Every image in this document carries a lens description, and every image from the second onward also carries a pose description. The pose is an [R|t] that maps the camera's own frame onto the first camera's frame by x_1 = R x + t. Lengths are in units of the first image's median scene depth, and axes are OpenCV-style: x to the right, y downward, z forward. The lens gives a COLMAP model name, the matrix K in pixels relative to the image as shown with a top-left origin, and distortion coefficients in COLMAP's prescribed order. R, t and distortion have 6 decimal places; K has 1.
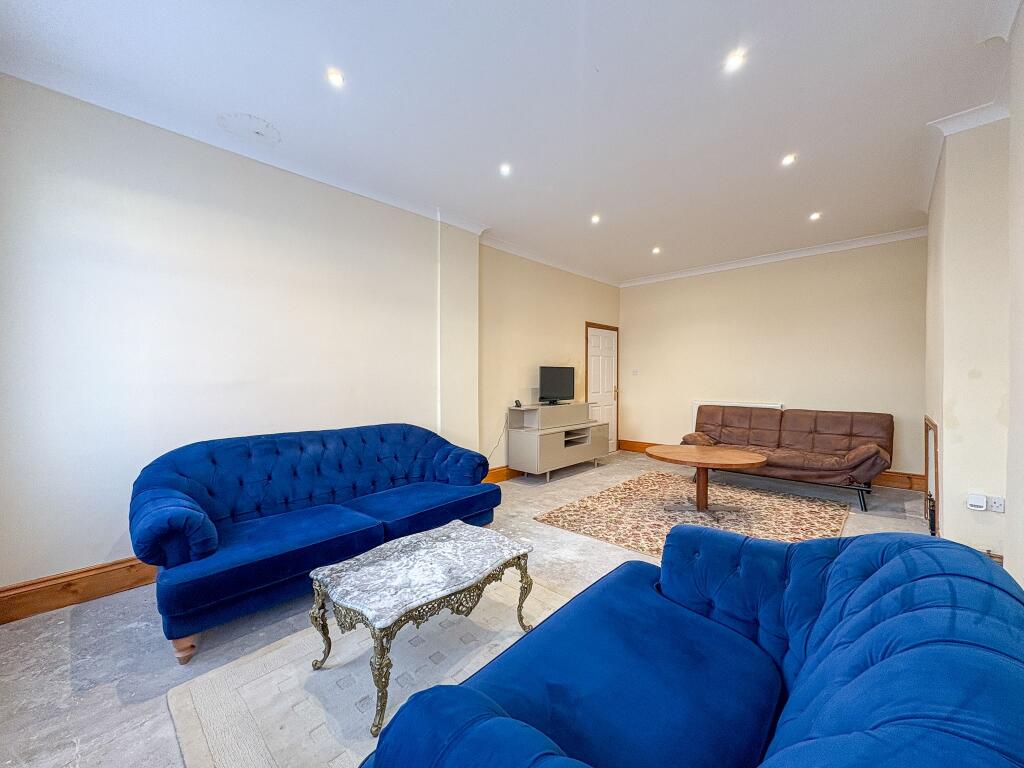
lens RADIAL K [[405.8, 0, 512.0], [0, 405.8, 384.0], [0, 0, 1]] dist [-0.001083, -0.000037]
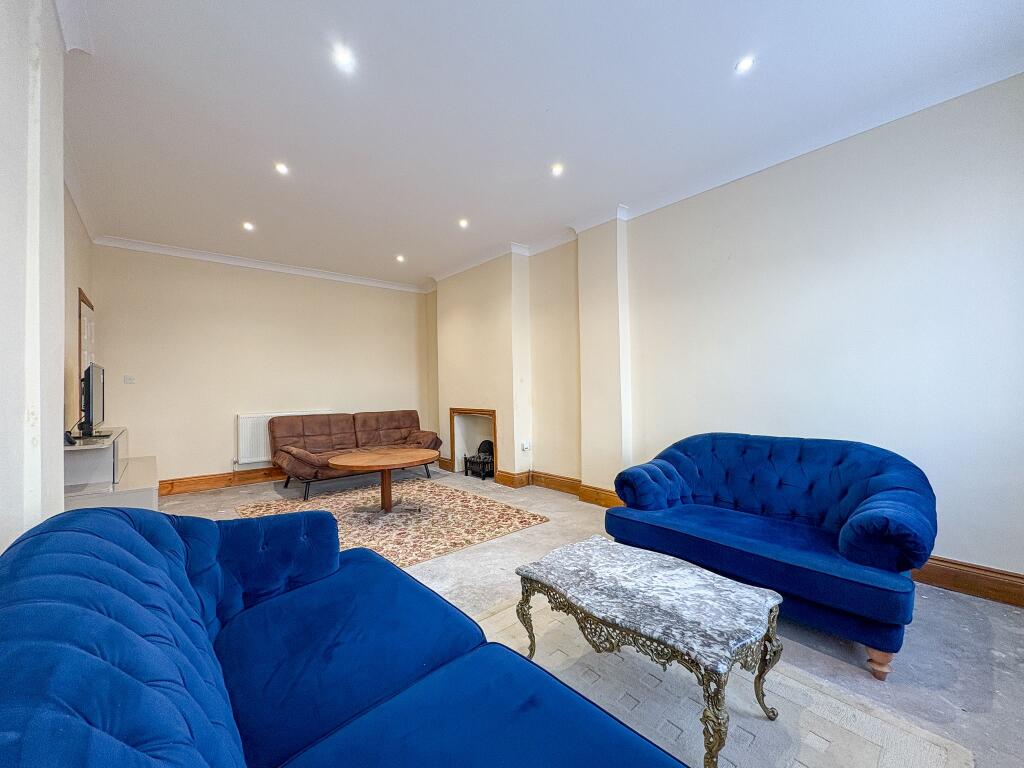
lens RADIAL K [[405.8, 0, 512.0], [0, 405.8, 384.0], [0, 0, 1]] dist [-0.001083, -0.000037]
pose [[0.099818, 0.007702, 0.994976, -0.557453], [0.029935, 0.999494, -0.010740, 0.007278], [-0.994555, 0.030857, 0.099537, 0.597992]]
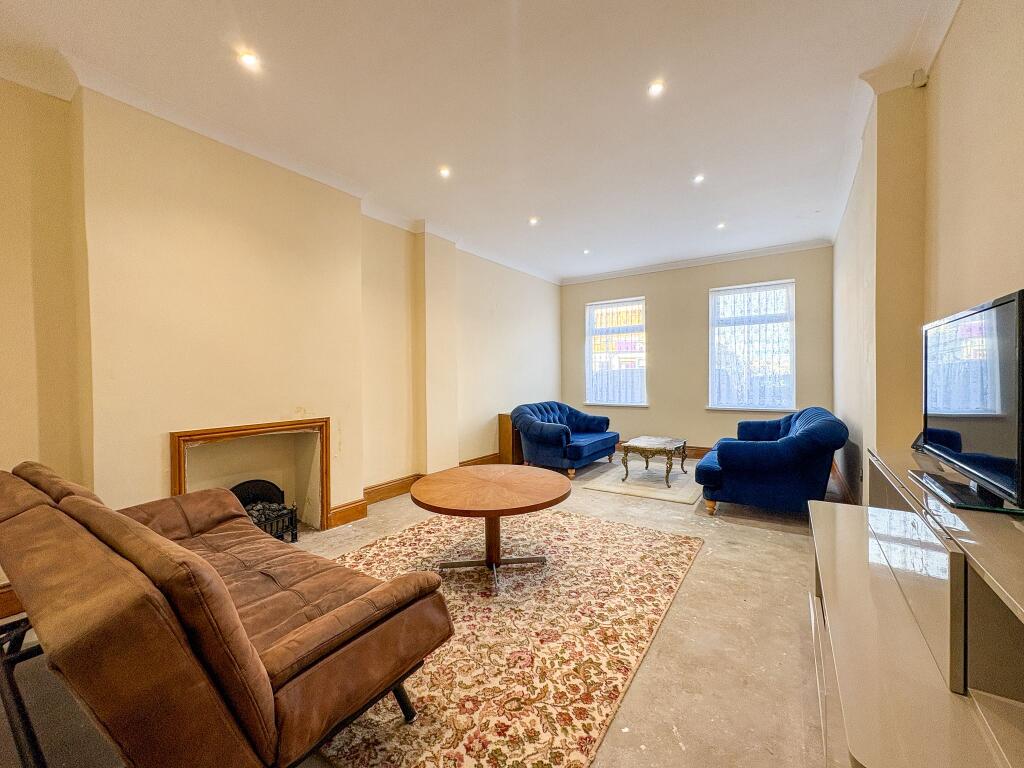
lens RADIAL K [[405.8, 0, 512.0], [0, 405.8, 384.0], [0, 0, 1]] dist [-0.001083, -0.000037]
pose [[-0.988798, 0.015287, -0.148473, 0.560923], [0.010575, 0.999417, 0.032473, -0.019921], [0.148883, 0.030540, -0.988383, 1.760832]]
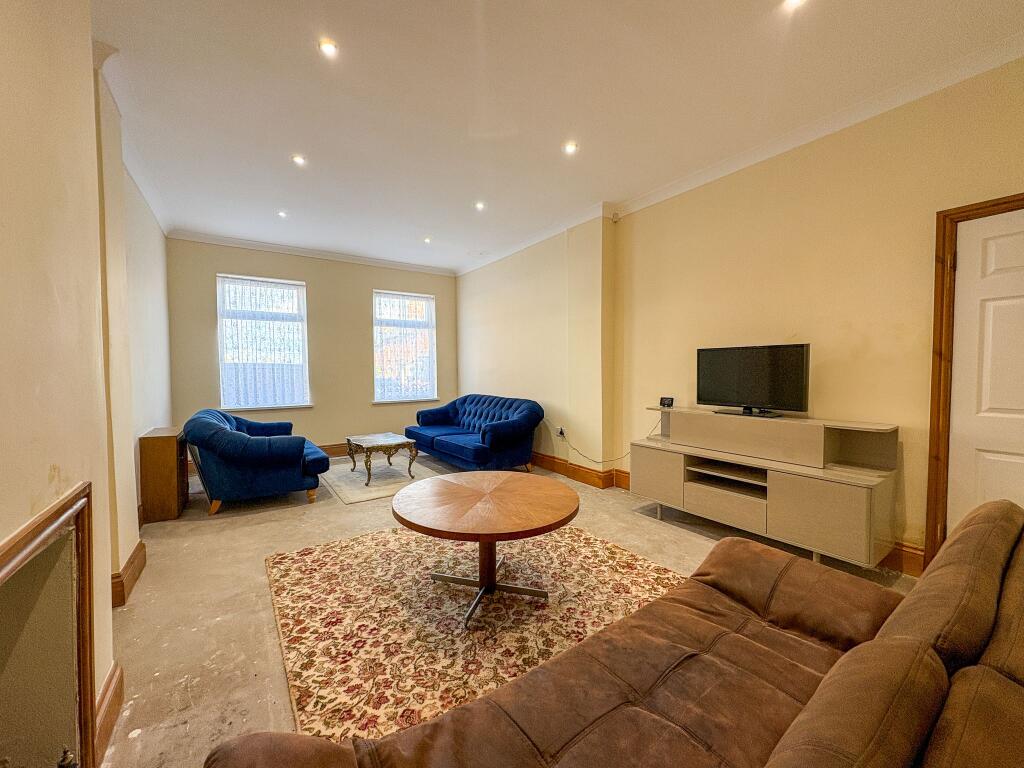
lens RADIAL K [[405.8, 0, 512.0], [0, 405.8, 384.0], [0, 0, 1]] dist [-0.001083, -0.000037]
pose [[-0.216160, 0.041375, -0.975481, 1.086295], [-0.007357, 0.999004, 0.044003, -0.020145], [0.976330, 0.016688, -0.215640, 1.217349]]
